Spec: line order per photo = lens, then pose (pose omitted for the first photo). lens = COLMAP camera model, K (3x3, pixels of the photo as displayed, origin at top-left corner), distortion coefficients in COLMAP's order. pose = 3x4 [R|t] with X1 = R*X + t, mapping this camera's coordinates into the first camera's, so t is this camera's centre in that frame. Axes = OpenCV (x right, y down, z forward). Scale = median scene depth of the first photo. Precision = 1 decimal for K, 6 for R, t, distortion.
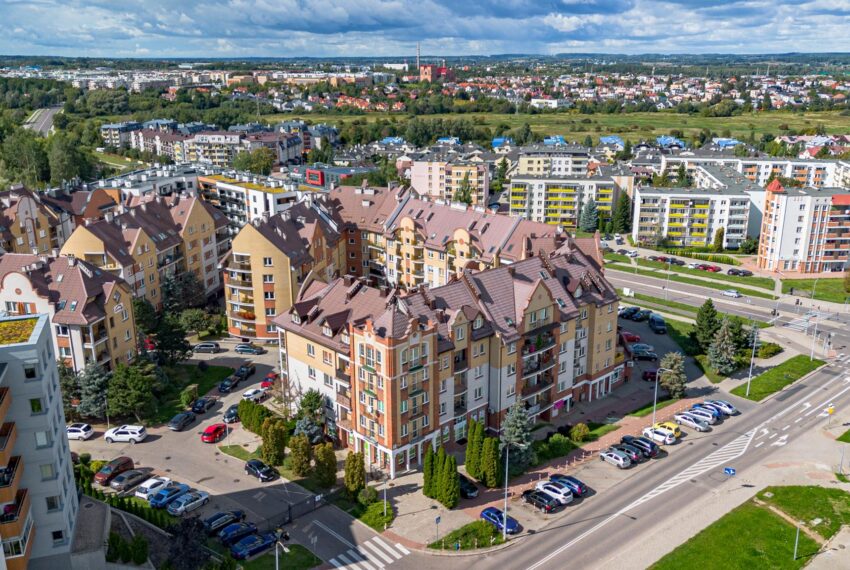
lens RADIAL K [[768.9, 0, 425.0], [0, 768.9, 285.0], [0, 0, 1]] dist [0.043715, -0.017624]
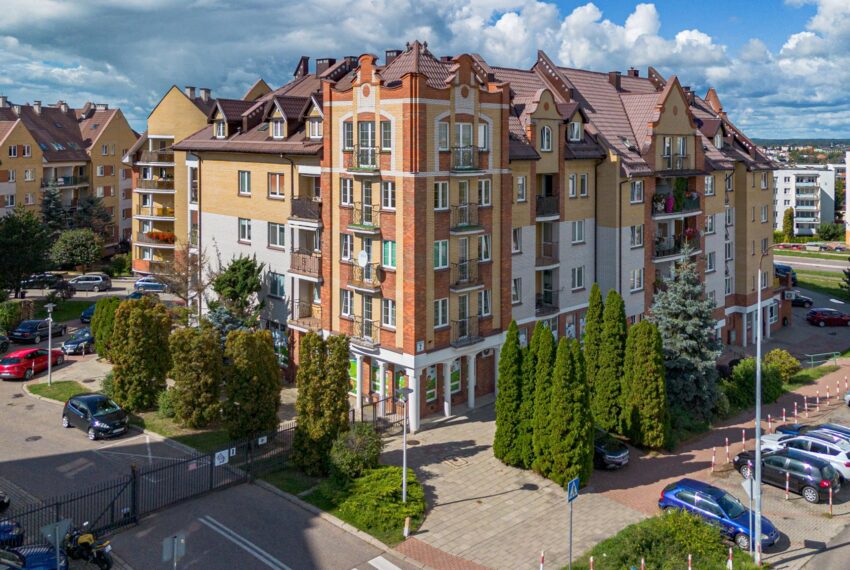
lens RADIAL K [[585.3, 0, 409.4], [0, 585.3, 284.8], [0, 0, 1]] dist [0.016485, -0.003630]
pose [[0.999359, 0.006633, 0.035185, -0.055547], [0.003396, 0.960702, -0.277561, 0.260003], [-0.035643, 0.277502, 0.960064, 0.664428]]
